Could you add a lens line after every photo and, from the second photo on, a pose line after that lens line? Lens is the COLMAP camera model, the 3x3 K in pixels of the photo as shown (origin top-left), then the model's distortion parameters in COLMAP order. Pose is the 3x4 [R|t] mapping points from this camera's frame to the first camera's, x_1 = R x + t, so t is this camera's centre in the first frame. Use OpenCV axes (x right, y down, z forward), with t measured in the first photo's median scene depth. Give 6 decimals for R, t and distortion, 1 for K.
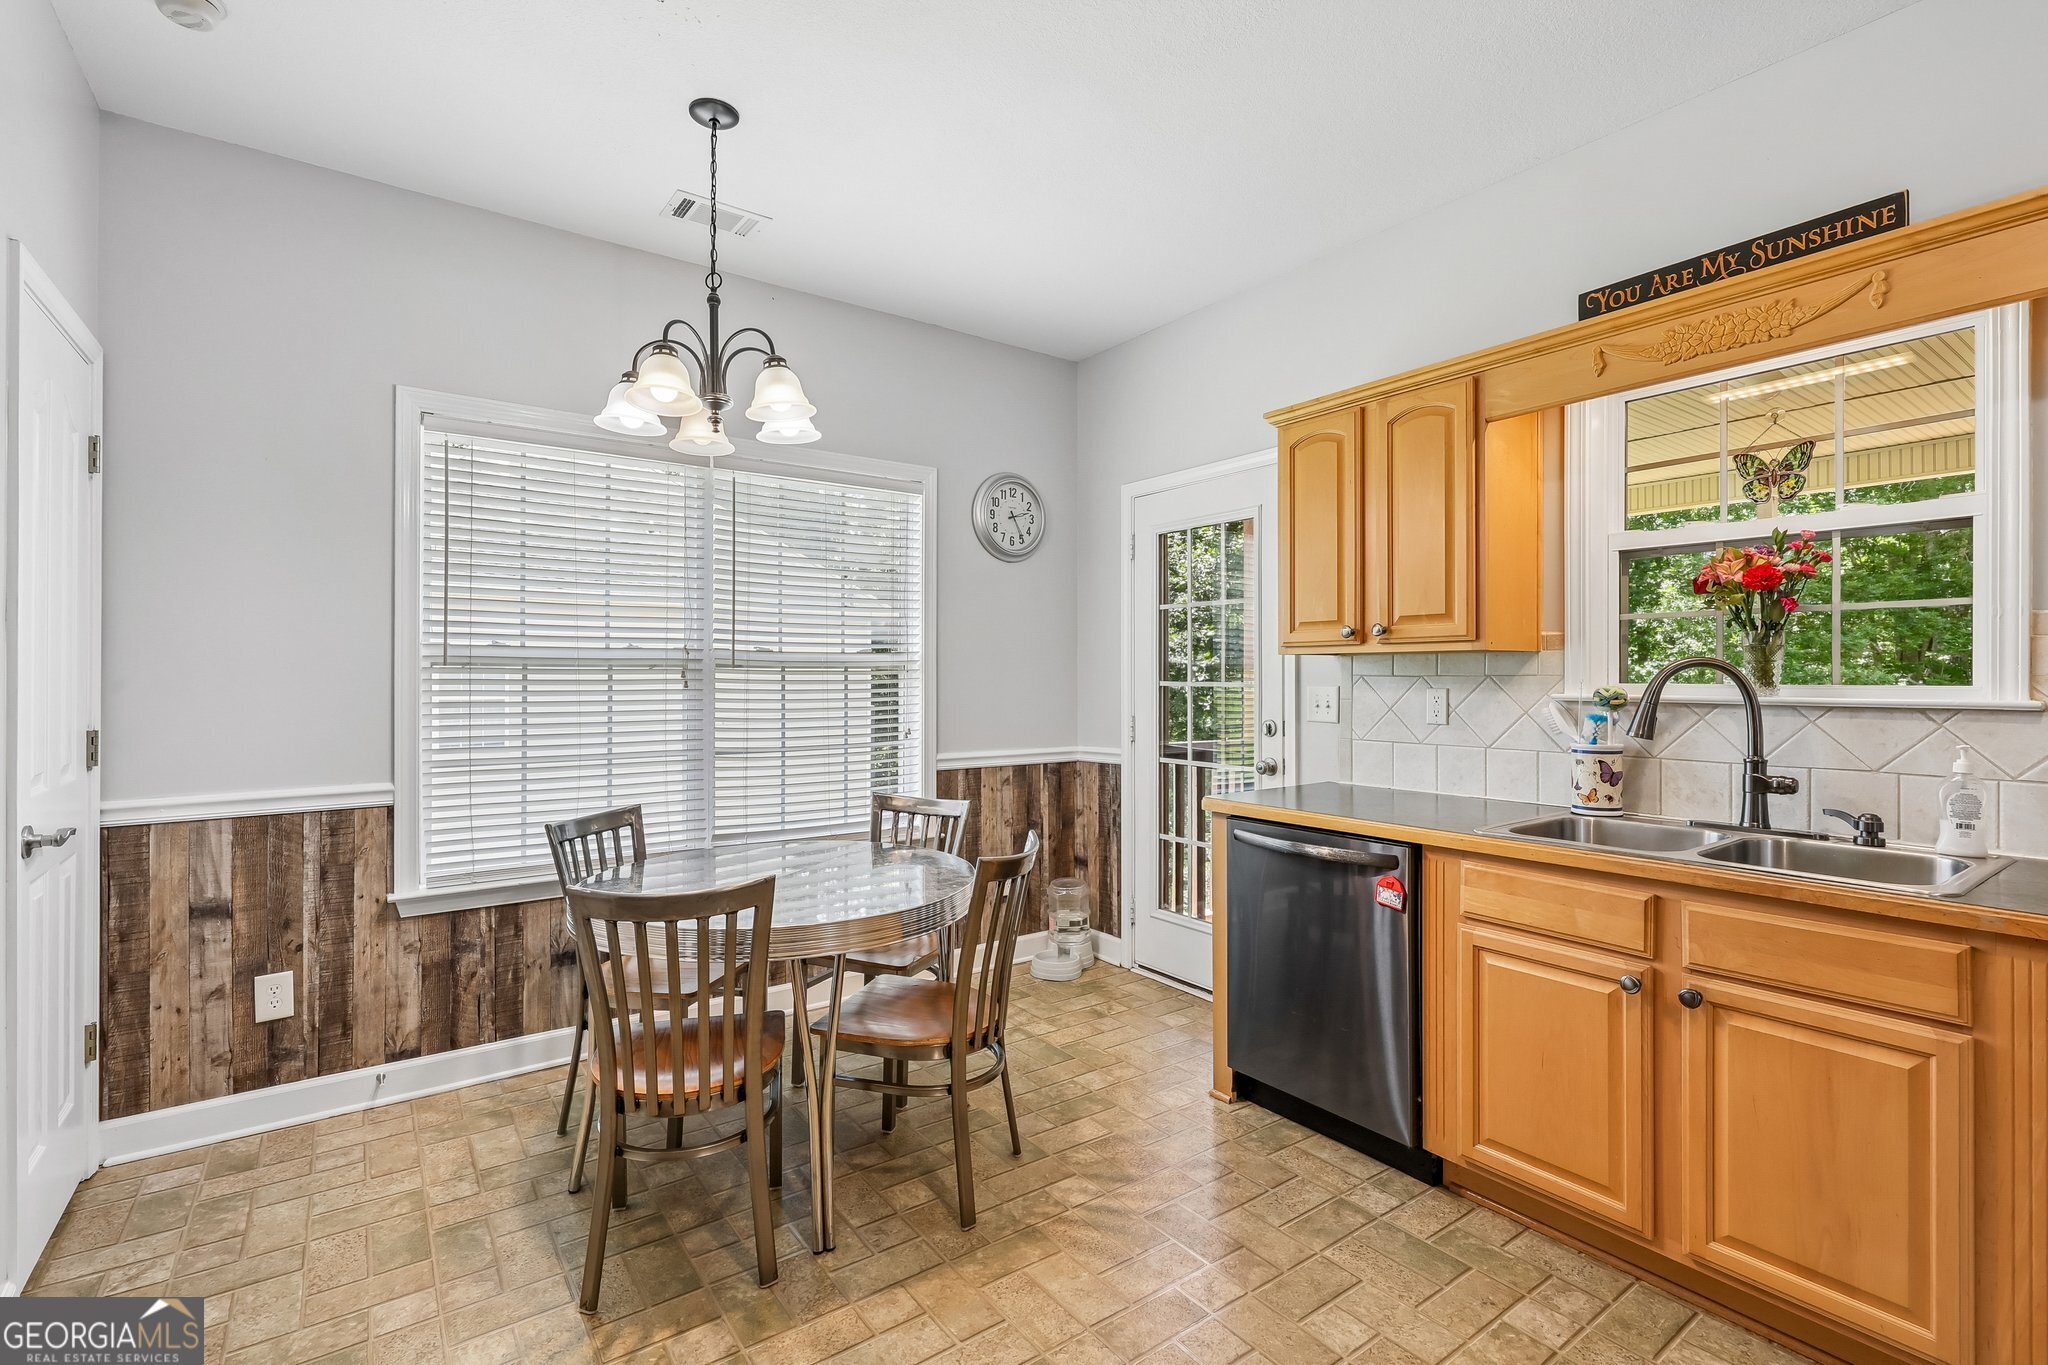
lens RADIAL K [[929.7, 0, 1010.0], [0, 929.7, 672.7], [0, 0, 1]] dist [-0.001723, 0.000032]
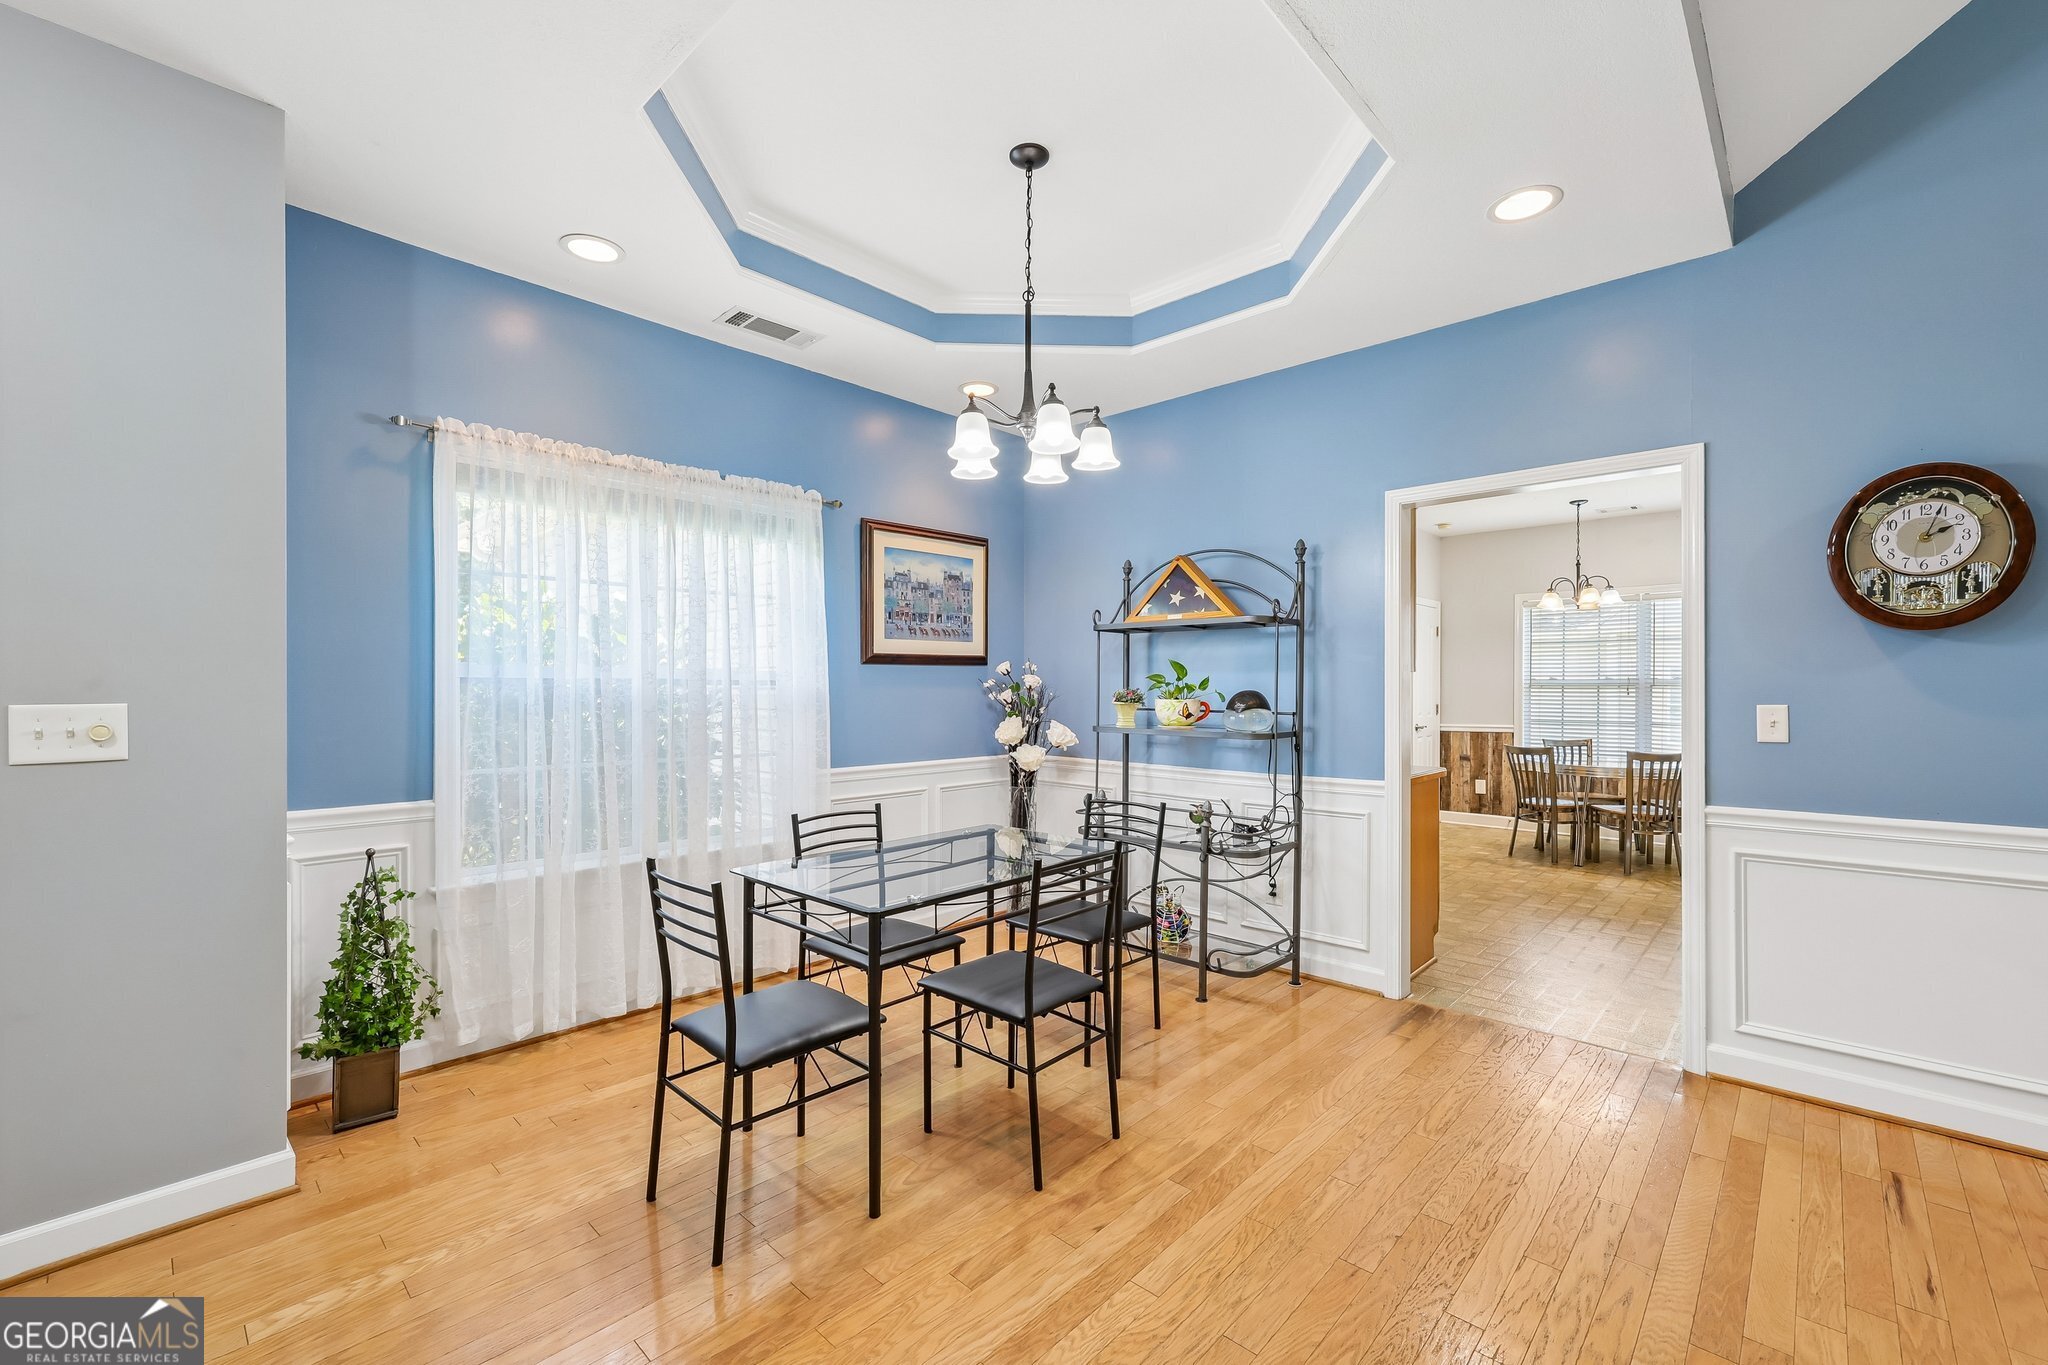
lens RADIAL K [[824.2, 0, 1035.4], [0, 824.2, 692.2], [0, 0, 1]] dist [-0.009686, -0.000287]
pose [[0.190731, 0.004648, -0.981631, 1.976538], [0.000685, 0.999988, 0.004868, -0.004210], [0.981642, -0.001601, 0.190725, -1.239584]]
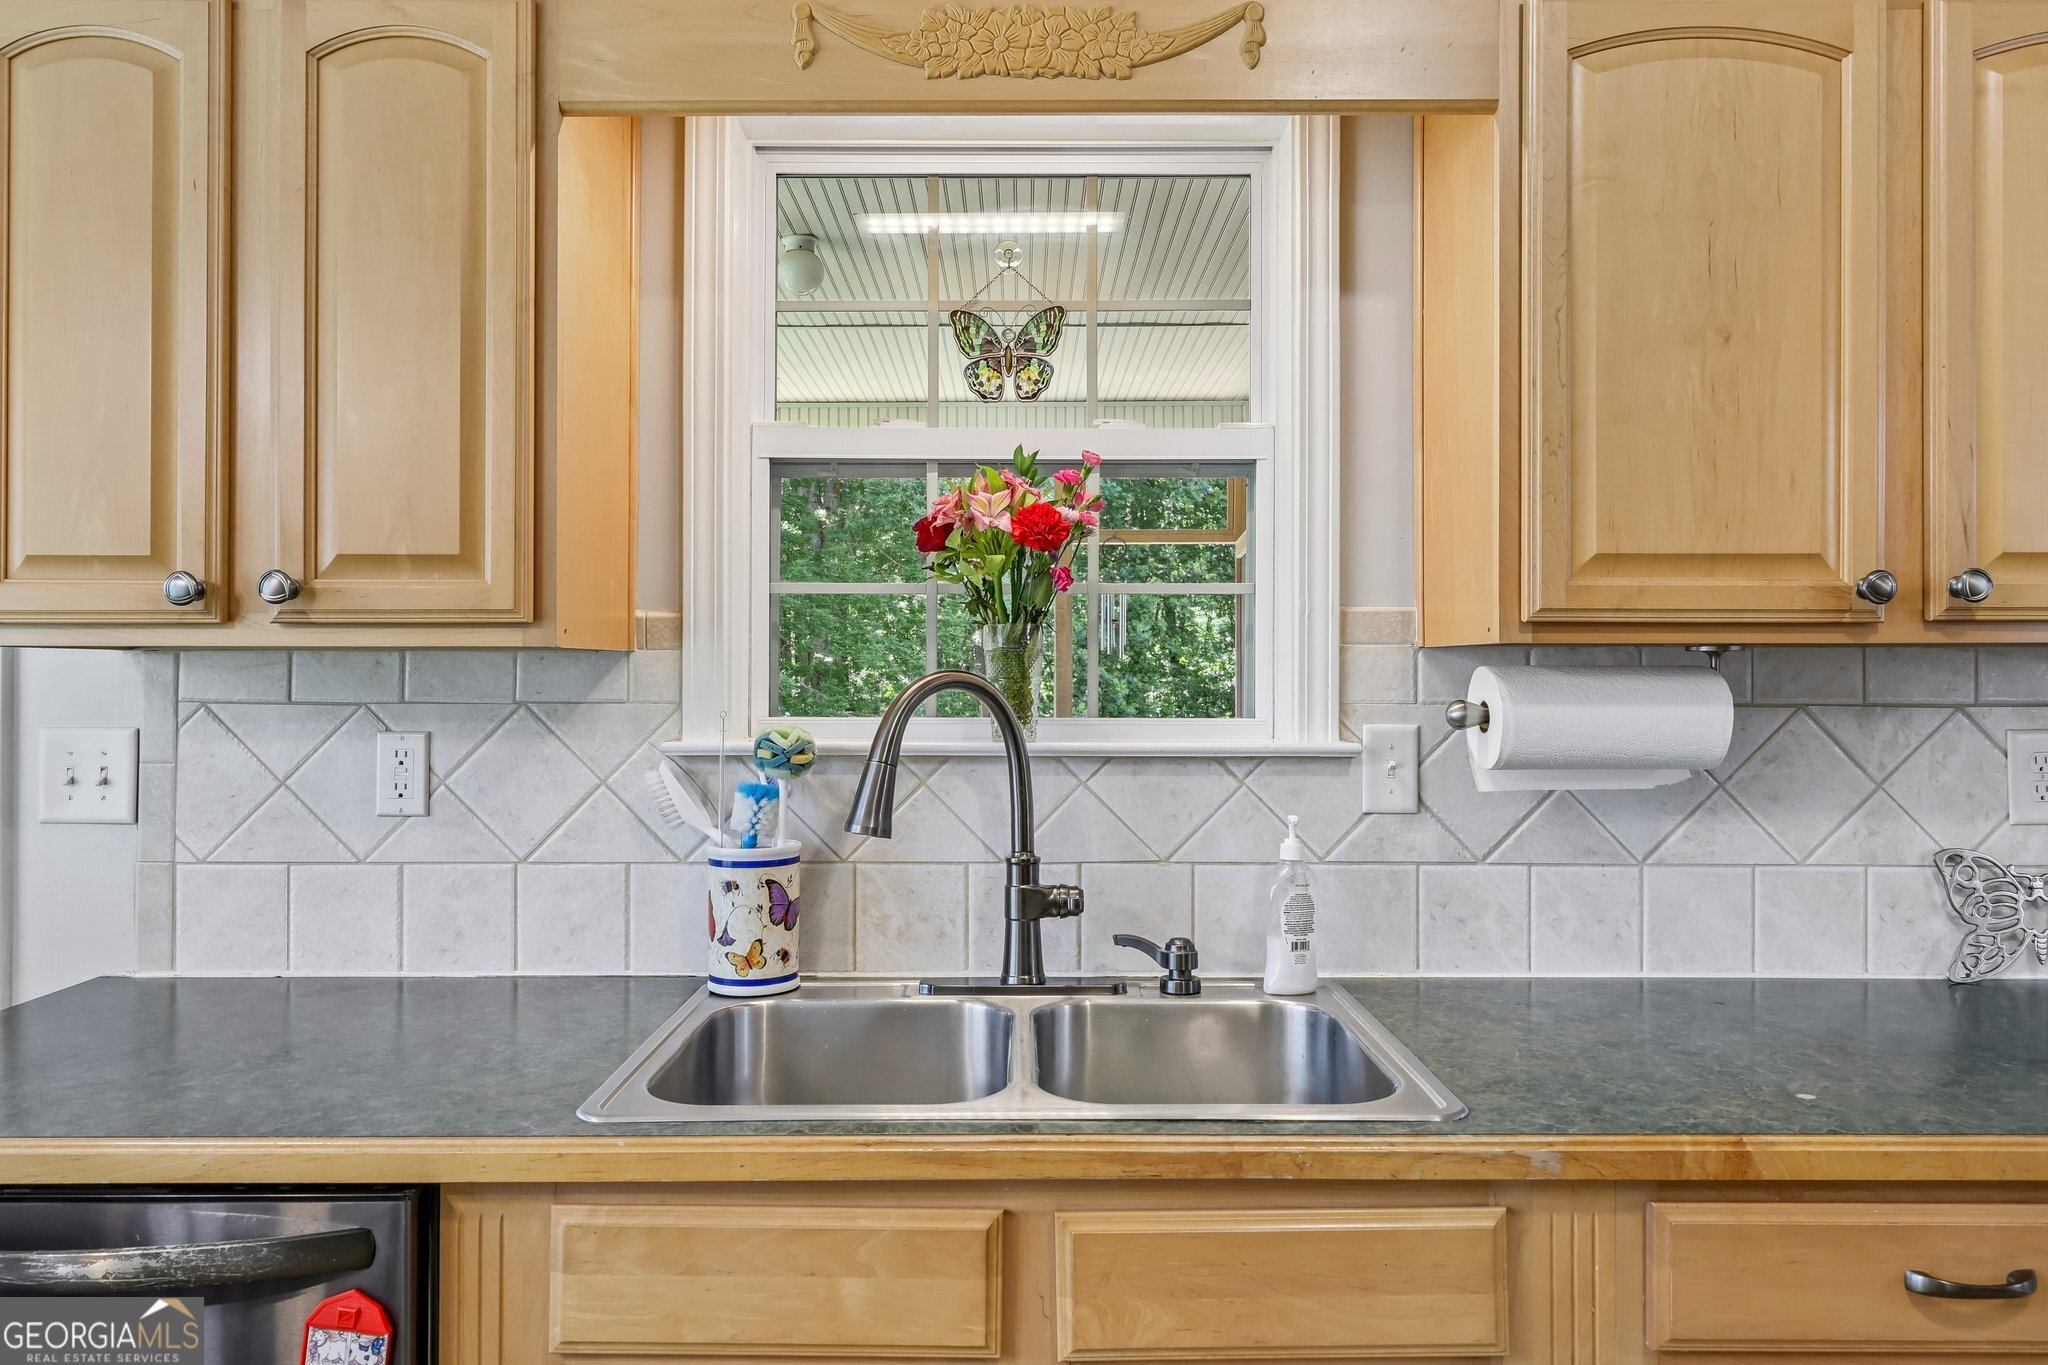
lens RADIAL K [[1366.8, 0, 1033.0], [0, 1366.8, 666.8], [0, 0, 1]] dist [0.004094, 0.003682]
pose [[0.573277, 0.007120, 0.819331, 0.129703], [-0.003963, 0.999975, -0.005917, -0.013238], [-0.819352, 0.000145, 0.573291, 0.481659]]
